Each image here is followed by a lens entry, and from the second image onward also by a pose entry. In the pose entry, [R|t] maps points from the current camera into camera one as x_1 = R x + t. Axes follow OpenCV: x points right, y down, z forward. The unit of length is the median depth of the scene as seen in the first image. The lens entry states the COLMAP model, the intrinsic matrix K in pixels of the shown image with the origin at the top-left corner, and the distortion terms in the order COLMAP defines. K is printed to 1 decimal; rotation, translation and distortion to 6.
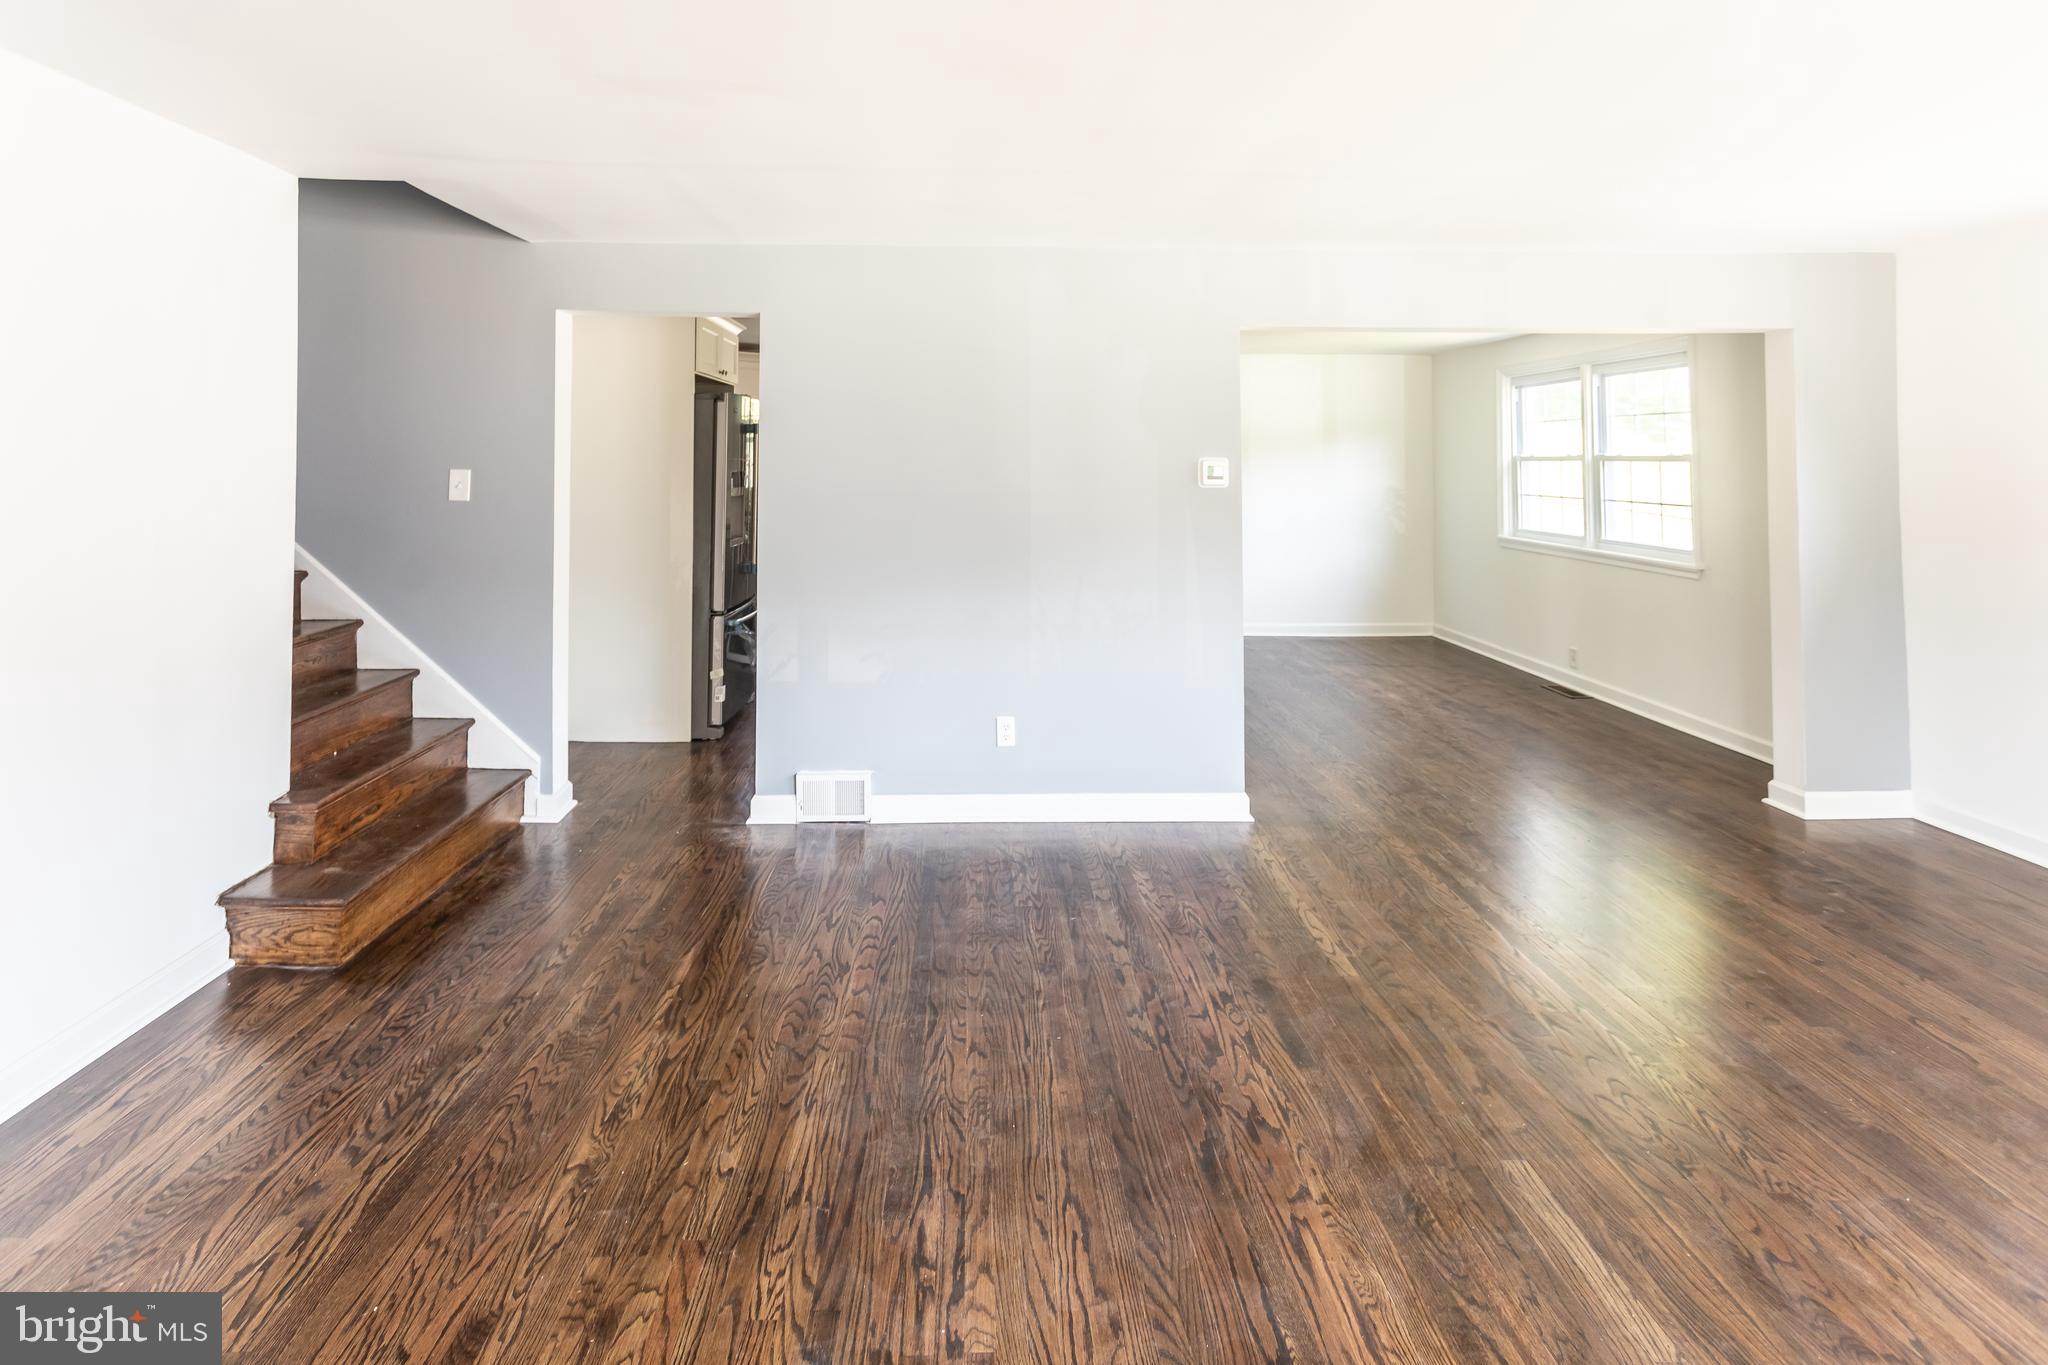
lens RADIAL K [[1035.3, 0, 1020.2], [0, 1035.3, 505.5], [0, 0, 1]] dist [0.002484, 0.001208]
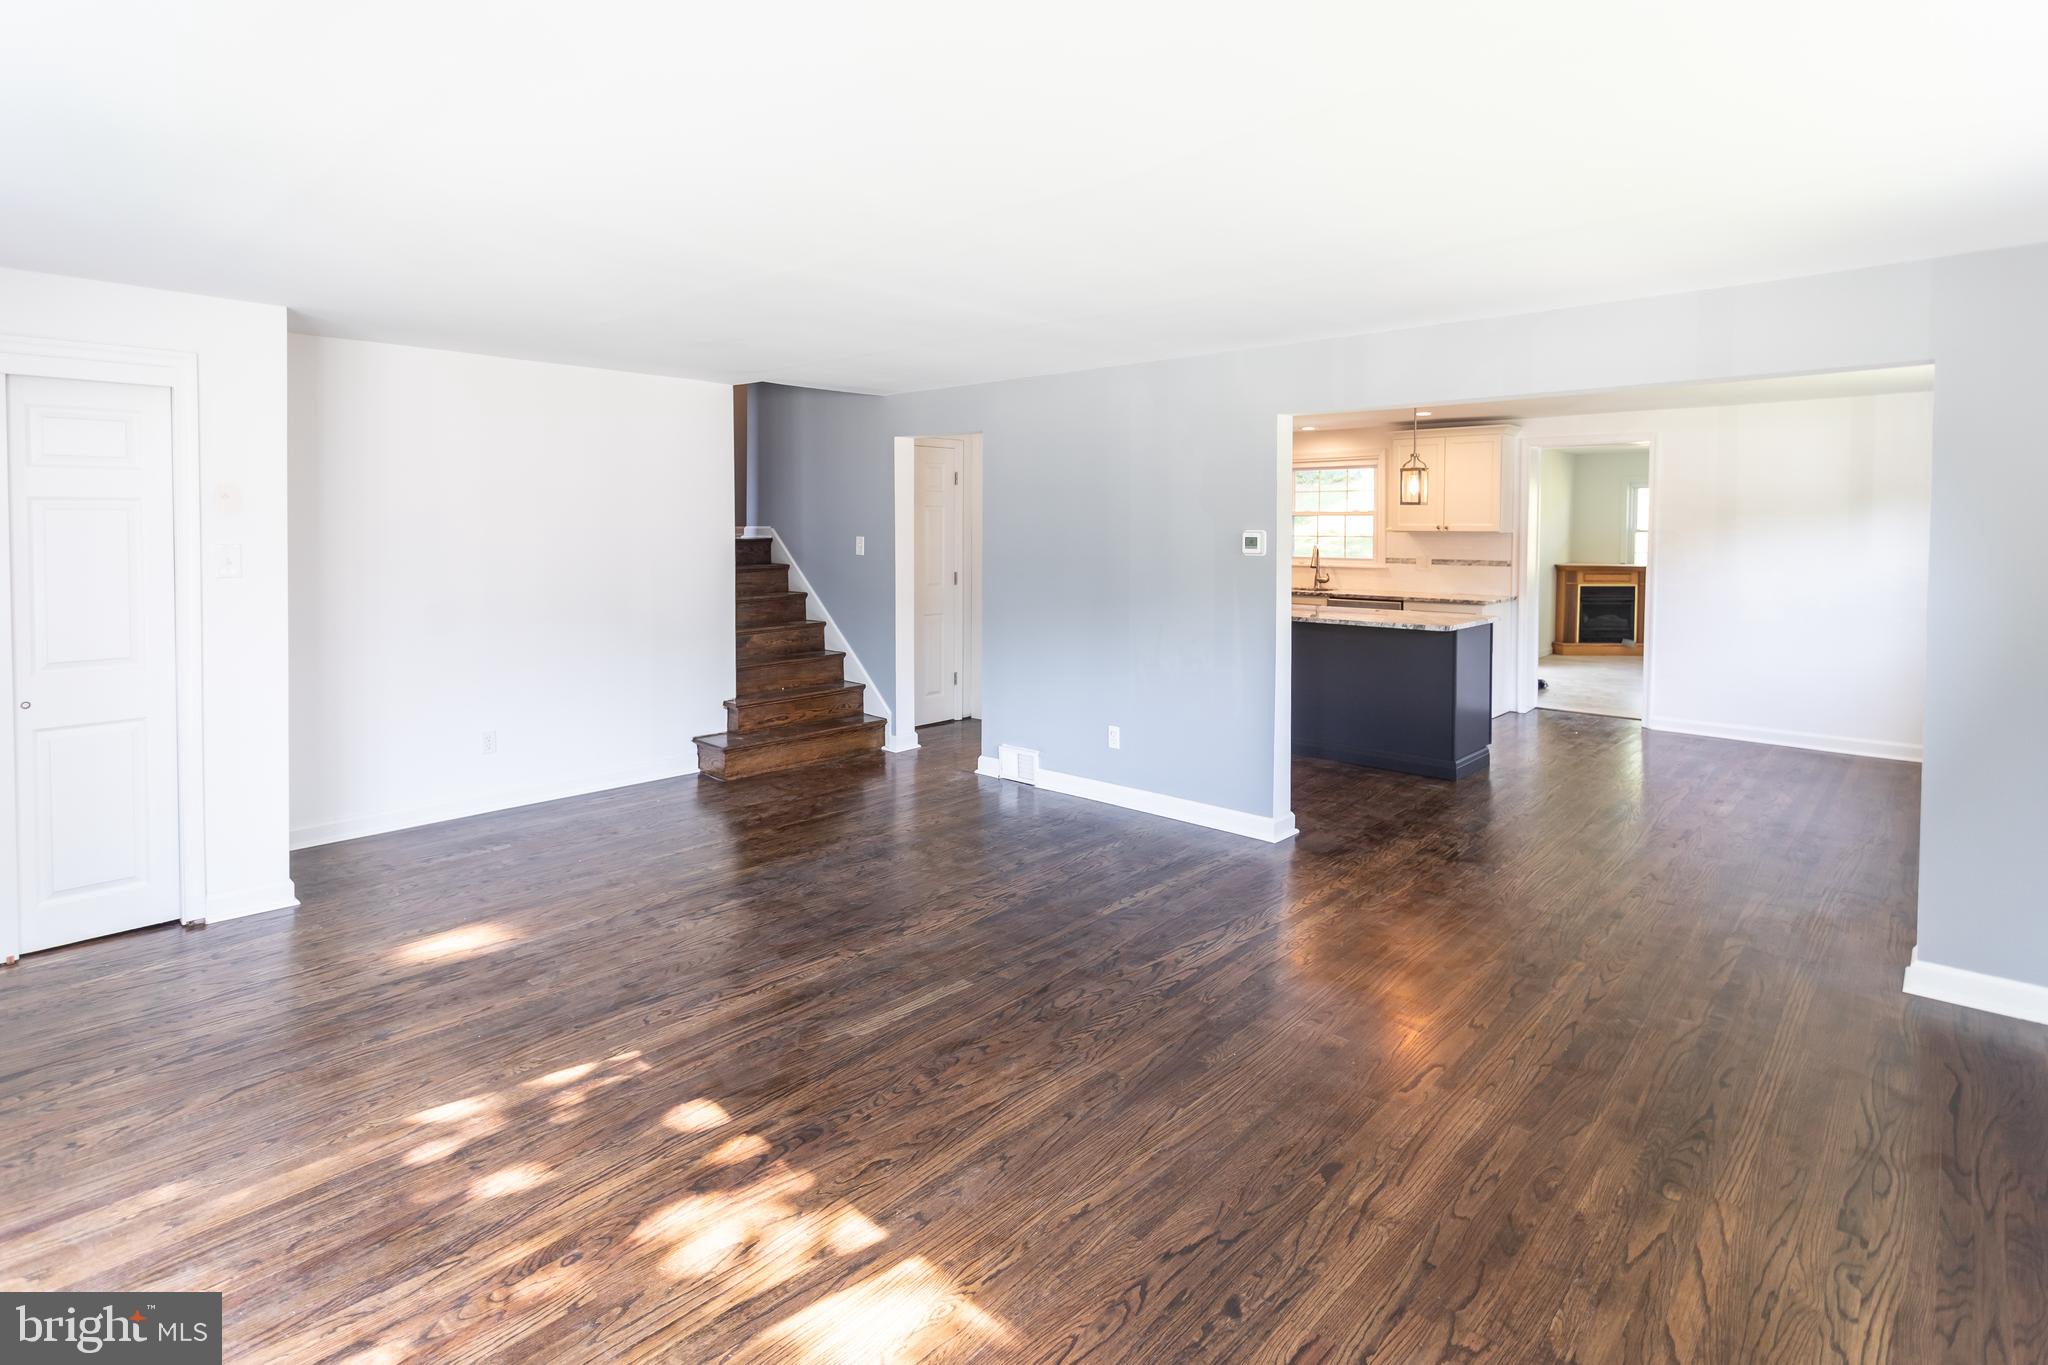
lens RADIAL K [[1015.2, 0, 1024.0], [0, 1015.2, 682.5], [0, 0, 1]] dist [0.000258, 0.000142]
pose [[0.717377, 0.104310, -0.688832, 1.071988], [-0.030082, 0.992444, 0.118957, -0.004937], [0.696035, -0.064615, 0.715094, -0.011349]]
